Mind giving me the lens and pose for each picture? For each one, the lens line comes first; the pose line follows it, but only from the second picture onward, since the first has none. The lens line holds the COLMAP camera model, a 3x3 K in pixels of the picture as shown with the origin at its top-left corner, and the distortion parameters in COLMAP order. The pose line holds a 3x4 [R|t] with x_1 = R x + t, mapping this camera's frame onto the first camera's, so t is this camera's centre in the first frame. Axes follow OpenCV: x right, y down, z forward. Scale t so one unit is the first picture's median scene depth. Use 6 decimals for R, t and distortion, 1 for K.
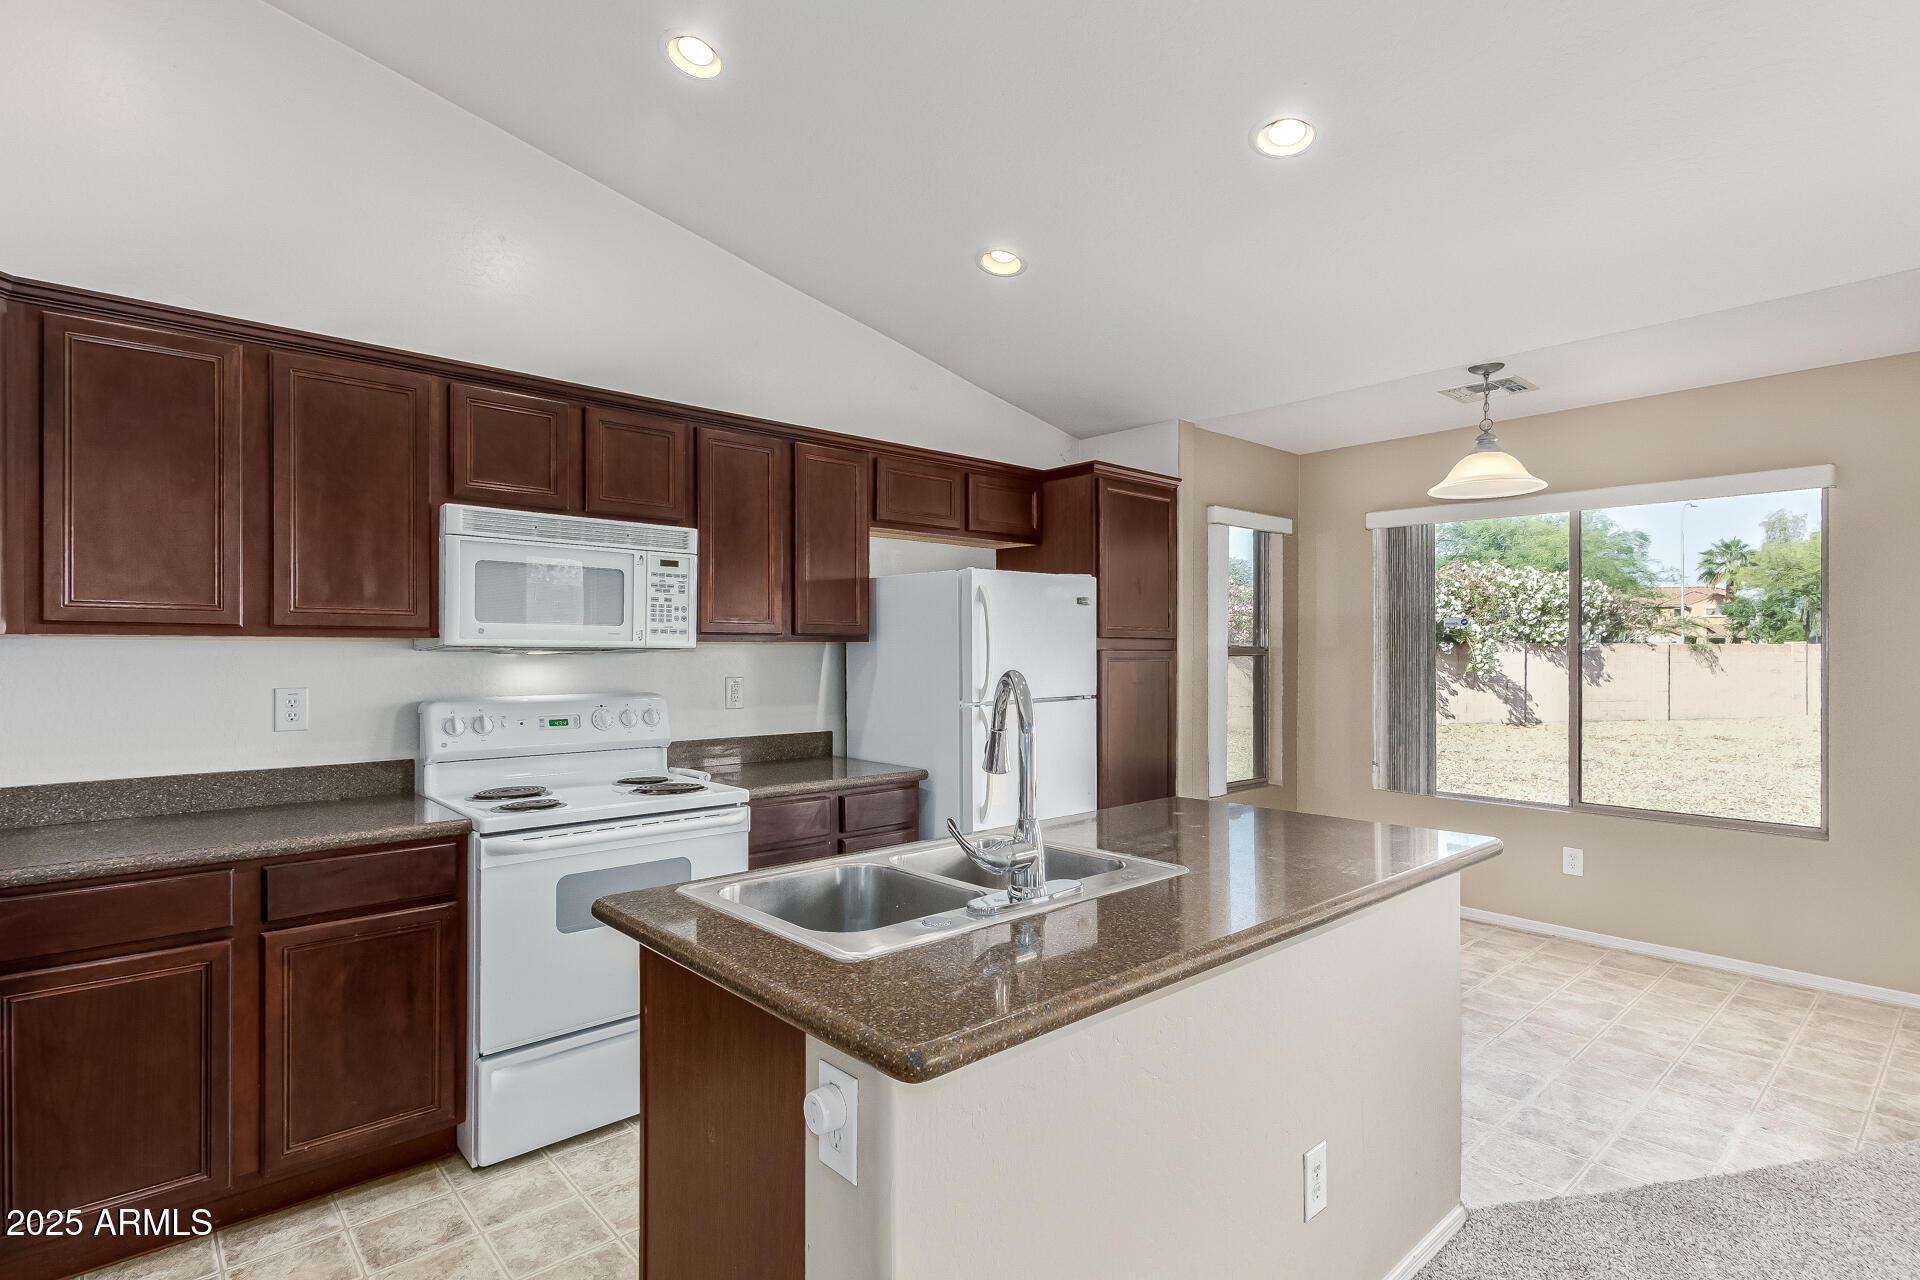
lens RADIAL K [[947.1, 0, 949.6], [0, 947.1, 647.6], [0, 0, 1]] dist [0.002952, 0.000820]
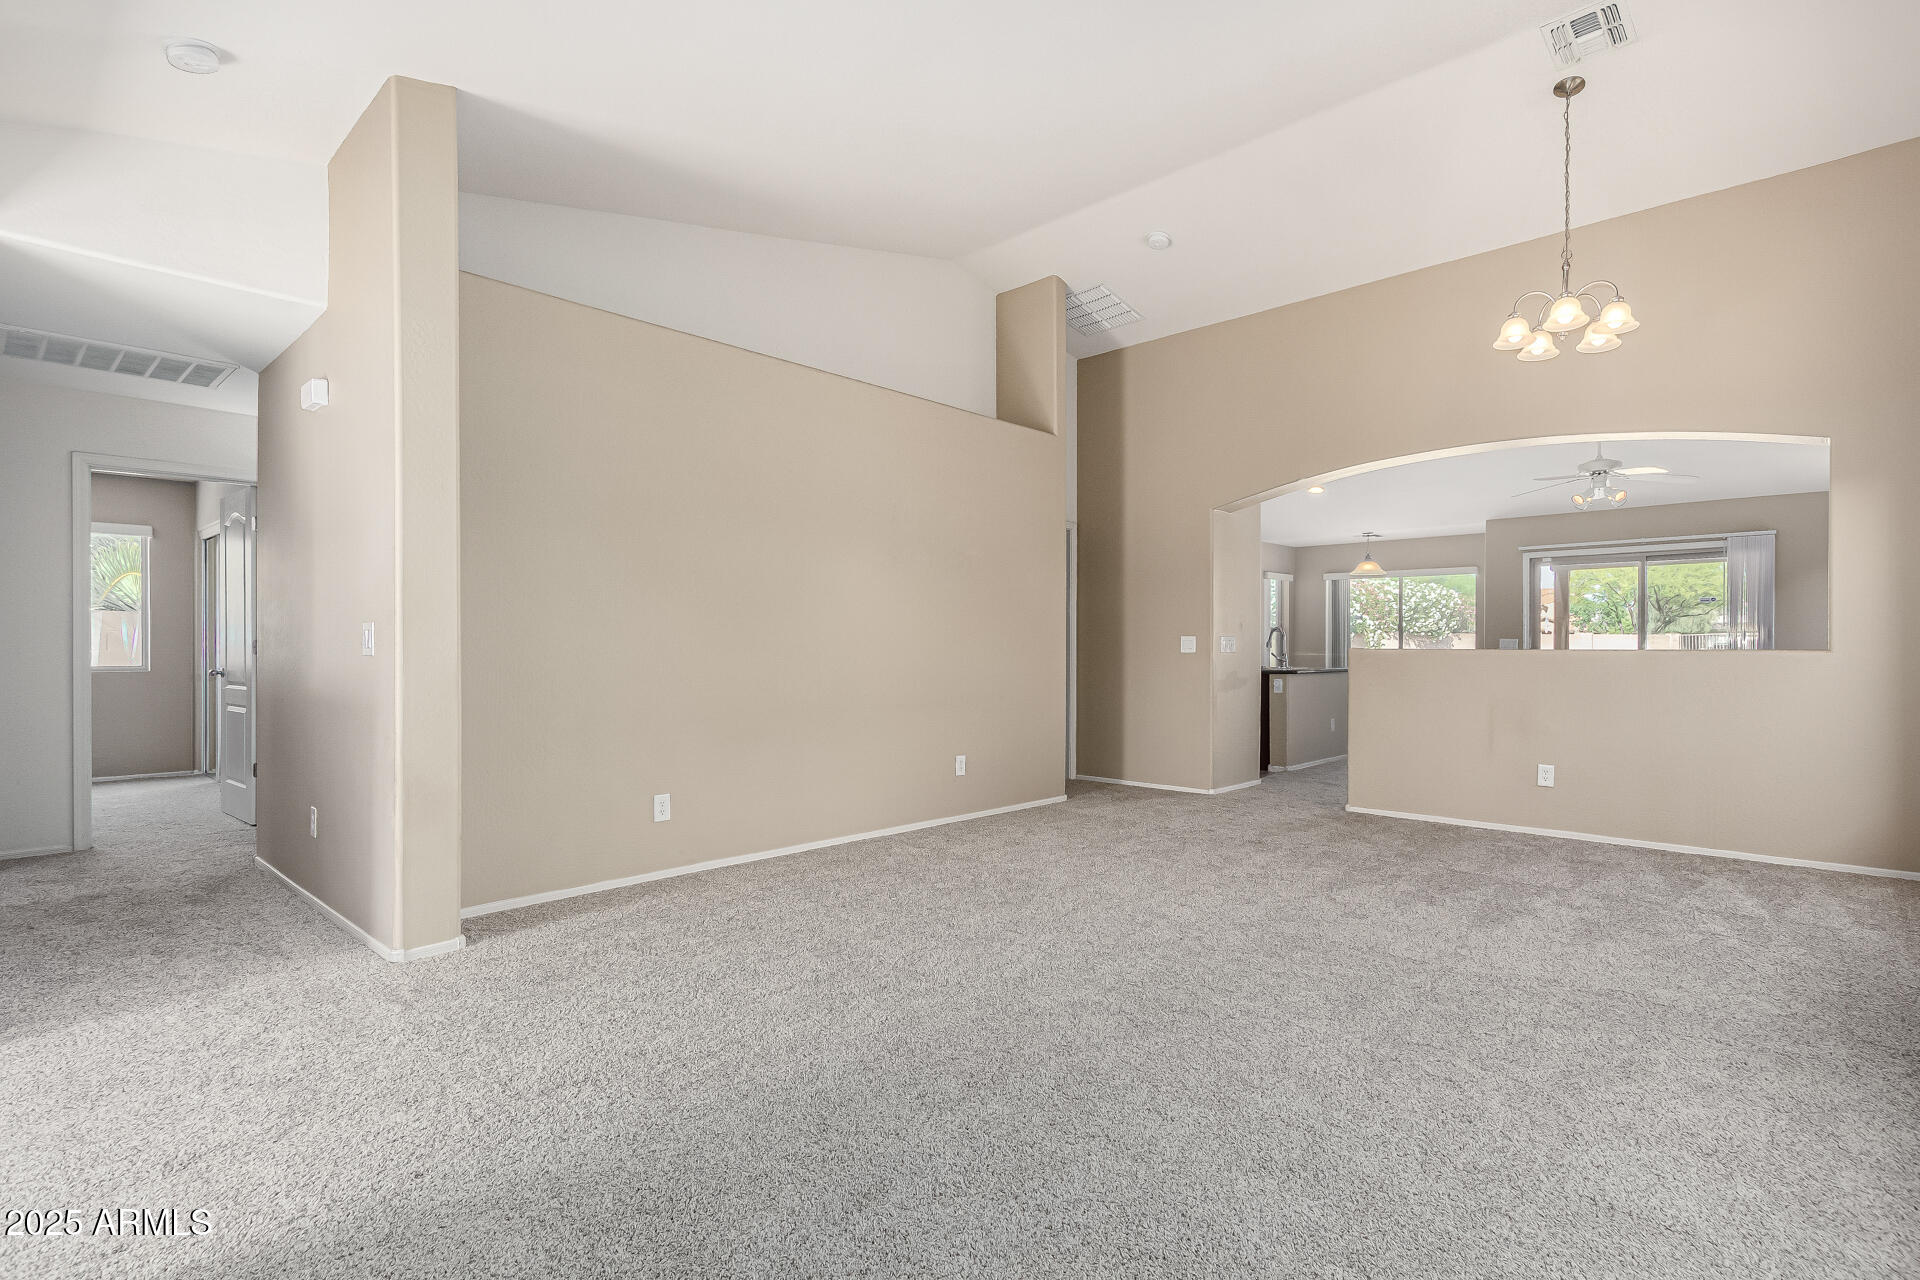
lens RADIAL K [[945.0, 0, 950.8], [0, 945.0, 665.3], [0, 0, 1]] dist [0.025071, 0.000387]
pose [[0.996141, -0.001926, 0.087742, -0.901965], [-0.000094, 0.999735, 0.023013, 0.047930], [-0.087763, -0.022932, 0.995877, -1.677324]]
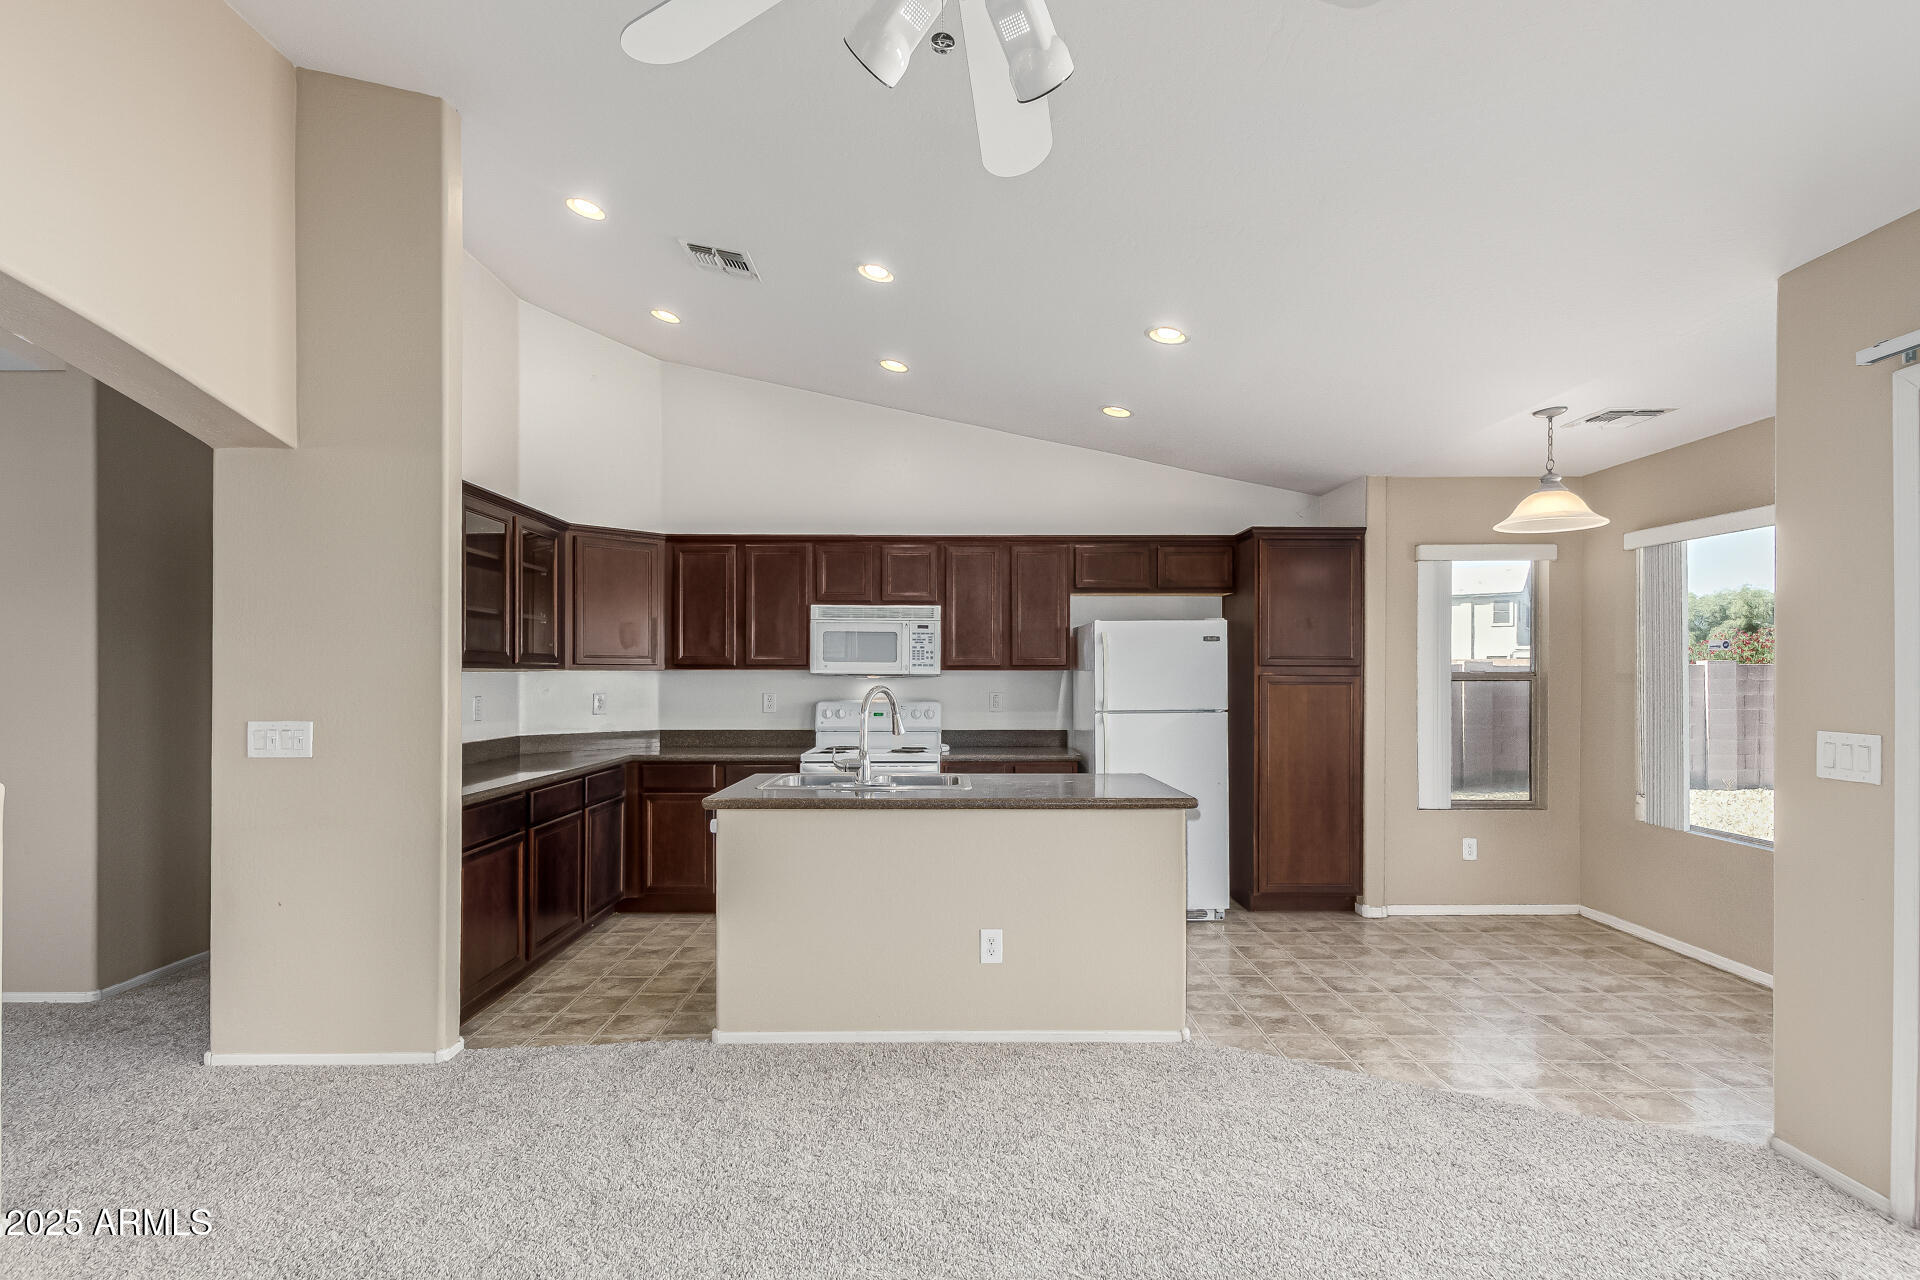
lens RADIAL K [[945.0, 0, 950.8], [0, 945.0, 665.3], [0, 0, 1]] dist [0.025071, 0.000387]
pose [[0.754843, -0.007417, -0.655864, 0.672708], [0.002192, 0.999959, -0.008785, -0.000737], [0.655902, 0.005194, 0.754828, -0.225583]]
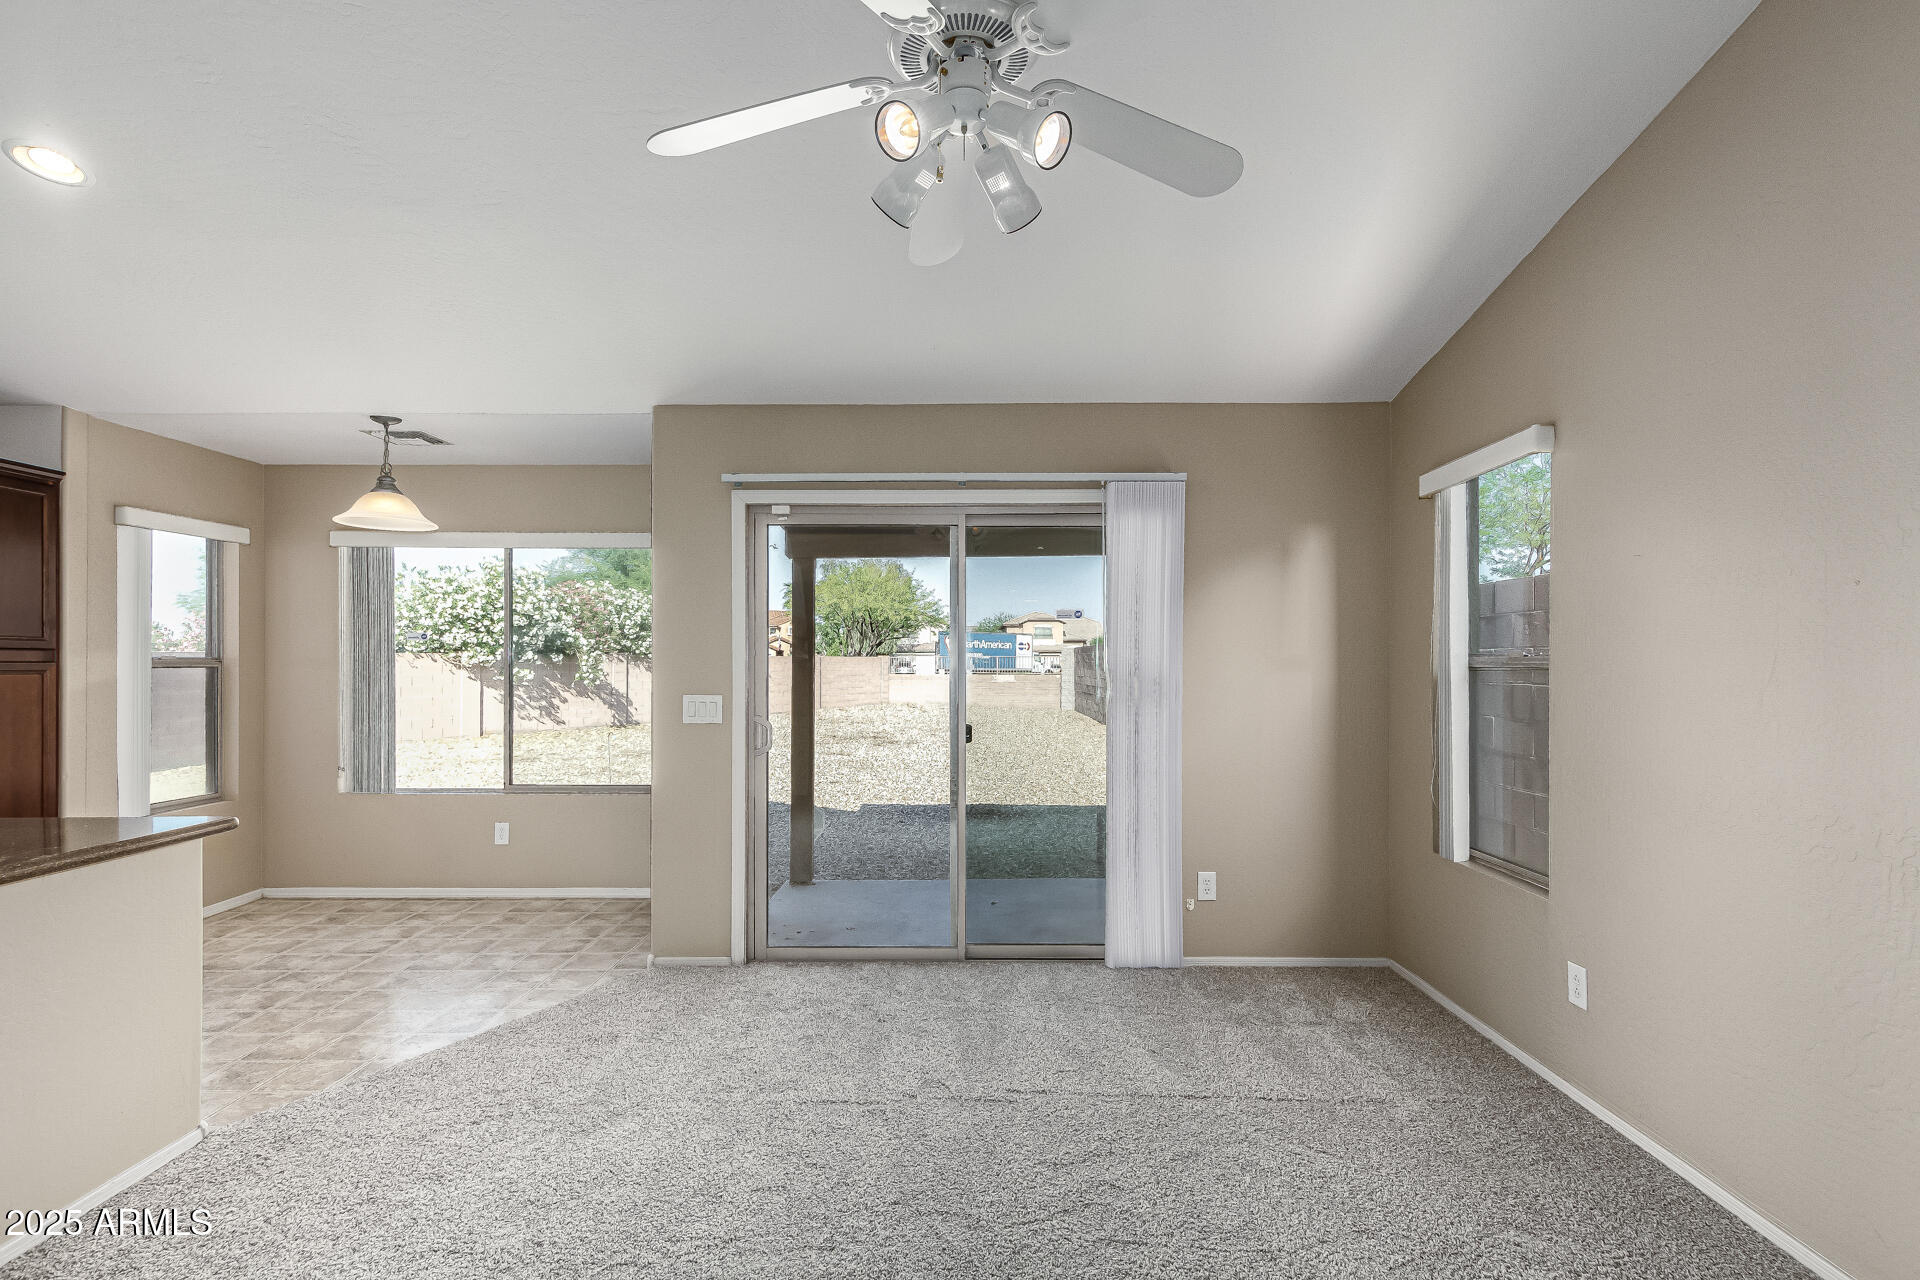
lens RADIAL K [[945.0, 0, 950.8], [0, 945.0, 665.3], [0, 0, 1]] dist [0.025071, 0.000387]
pose [[0.679474, -0.004933, 0.733683, 0.155941], [-0.000093, 0.999977, 0.006810, -0.000849], [-0.733700, -0.004696, 0.679458, -0.269858]]
